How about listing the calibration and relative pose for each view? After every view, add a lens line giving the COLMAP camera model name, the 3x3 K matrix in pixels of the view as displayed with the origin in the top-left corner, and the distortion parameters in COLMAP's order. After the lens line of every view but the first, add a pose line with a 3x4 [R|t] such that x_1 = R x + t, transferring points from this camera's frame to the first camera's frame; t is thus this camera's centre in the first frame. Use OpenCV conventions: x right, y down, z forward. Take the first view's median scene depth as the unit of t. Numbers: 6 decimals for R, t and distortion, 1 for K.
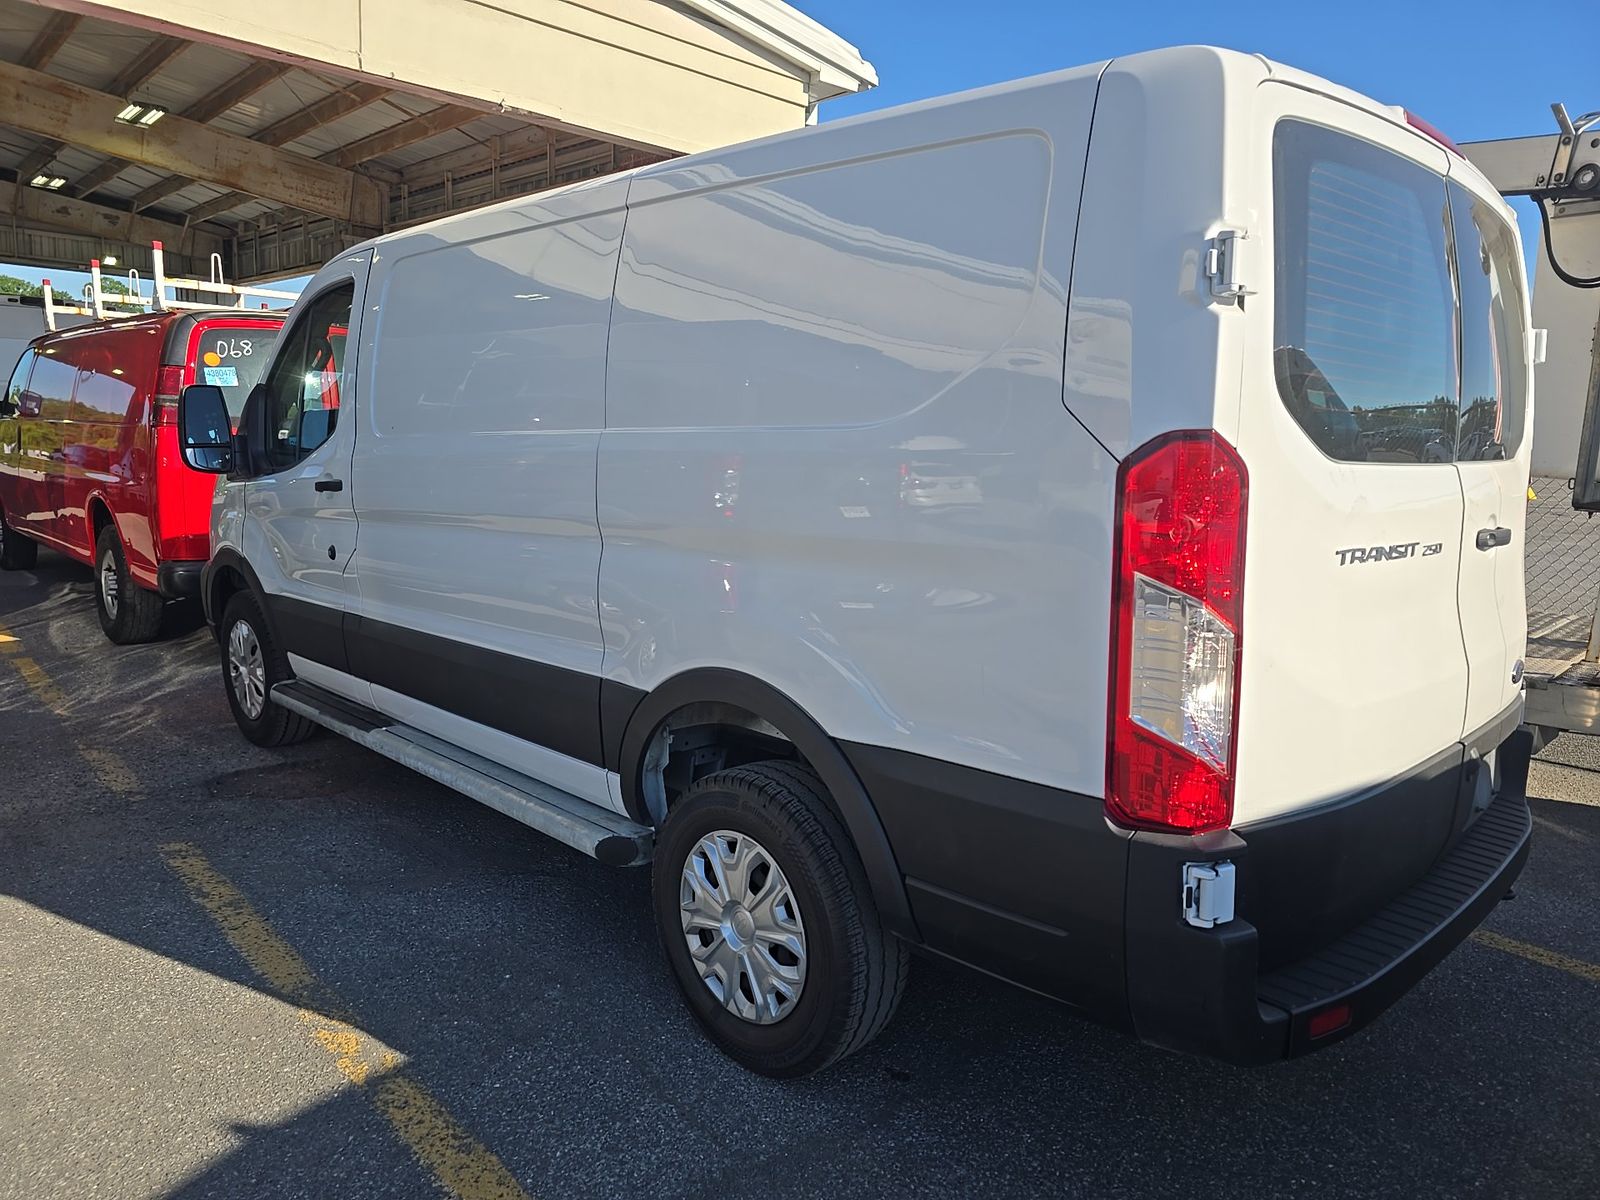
lens RADIAL K [[1088.9, 0, 800.0], [0, 1088.9, 600.0], [0, 0, 1]] dist [0.057825, -0.053861]
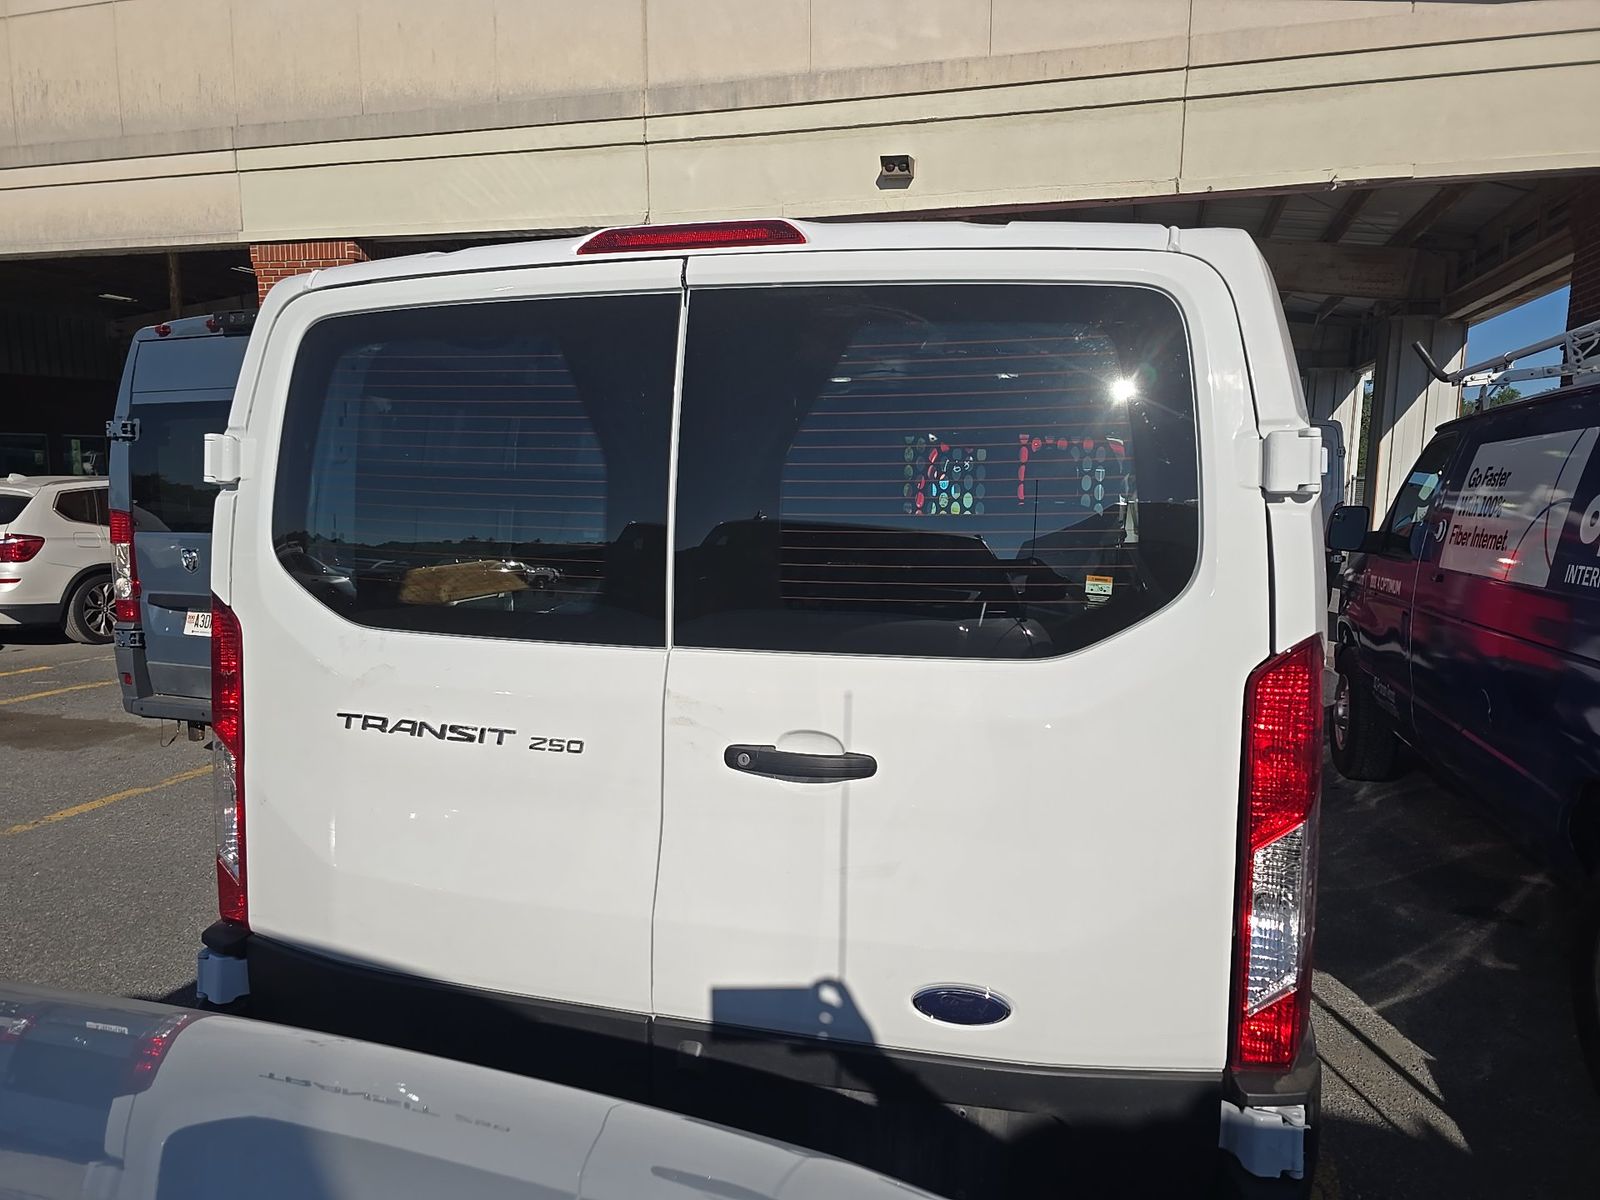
lens RADIAL K [[1056.7, 0, 788.4], [0, 1056.7, 604.6], [0, 0, 1]] dist [0.063840, -0.050947]
pose [[0.488702, 0.077780, -0.868977, 1.418520], [-0.129376, 0.991467, 0.015984, -0.196821], [0.862805, 0.104614, 0.494594, 0.779941]]
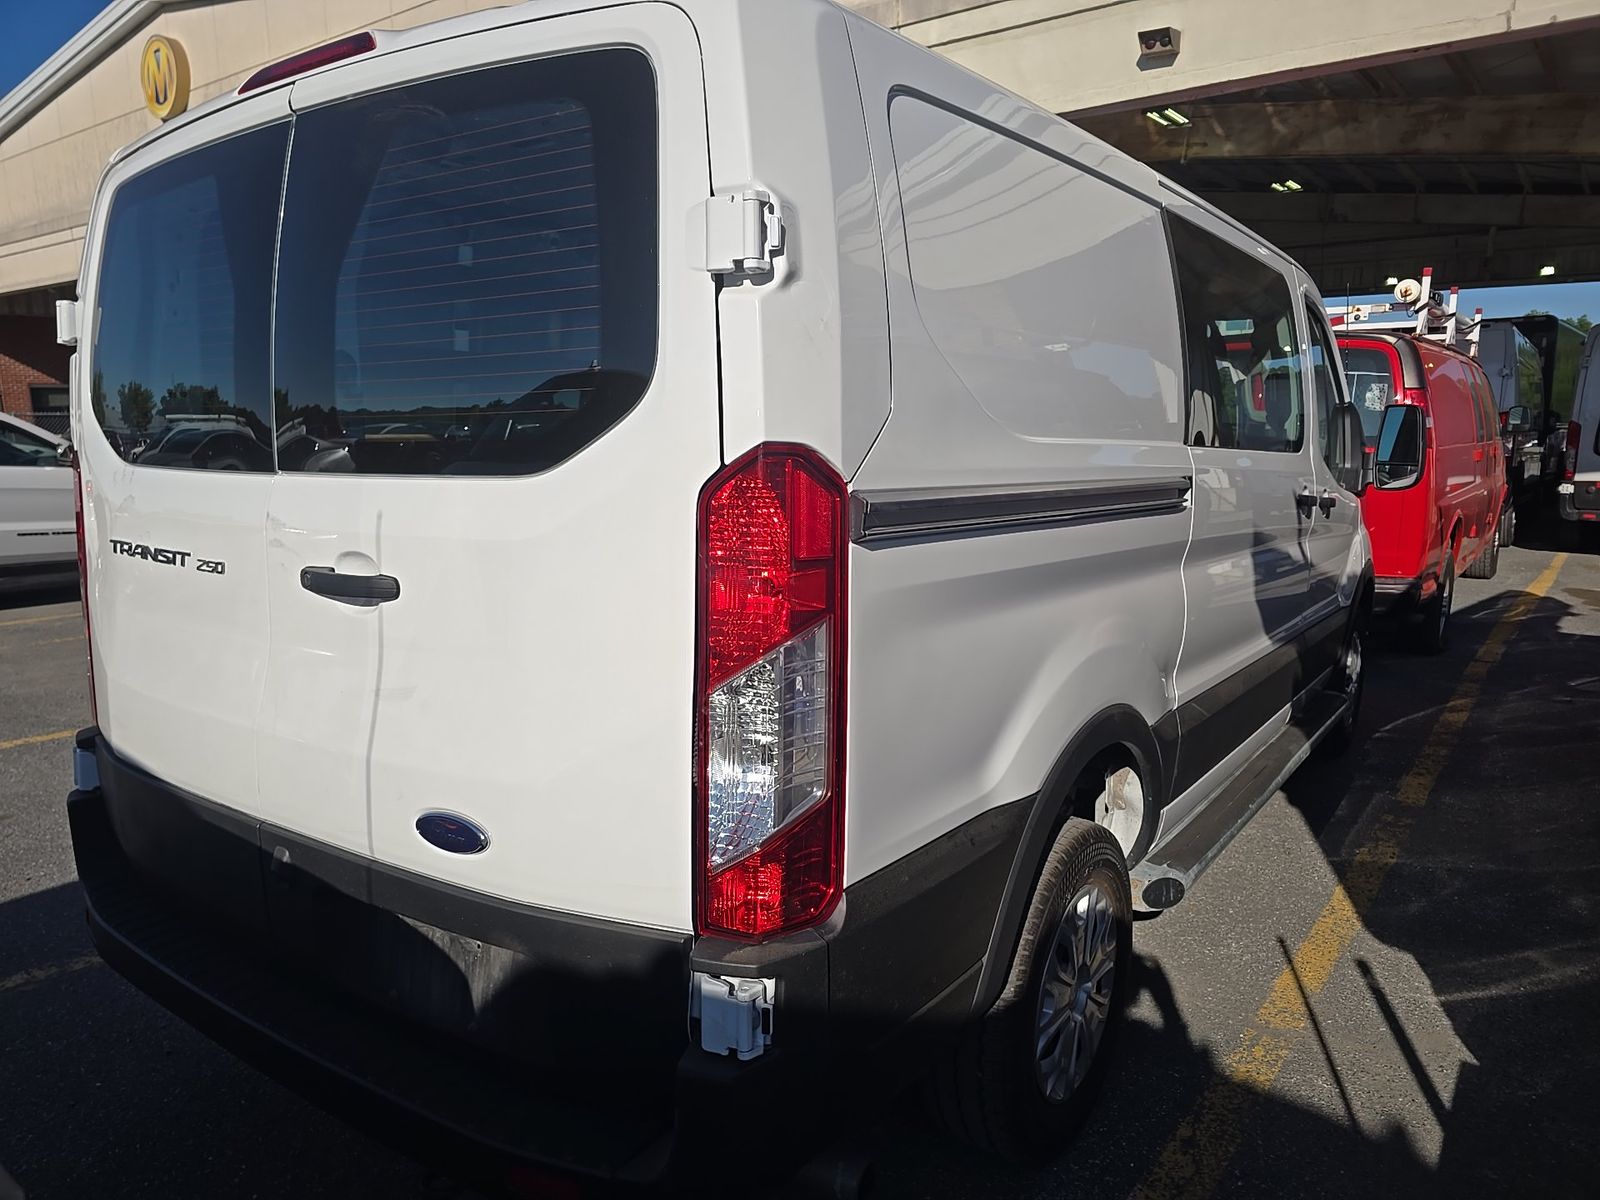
lens RADIAL K [[1075.5, 0, 800.0], [0, 1075.5, 600.0], [0, 0, 1]] dist [0.013057, -0.001259]
pose [[0.173705, 0.130035, -0.976175, 1.589428], [-0.142932, 0.984077, 0.105653, -0.188888], [0.974370, 0.121174, 0.189525, 1.368112]]
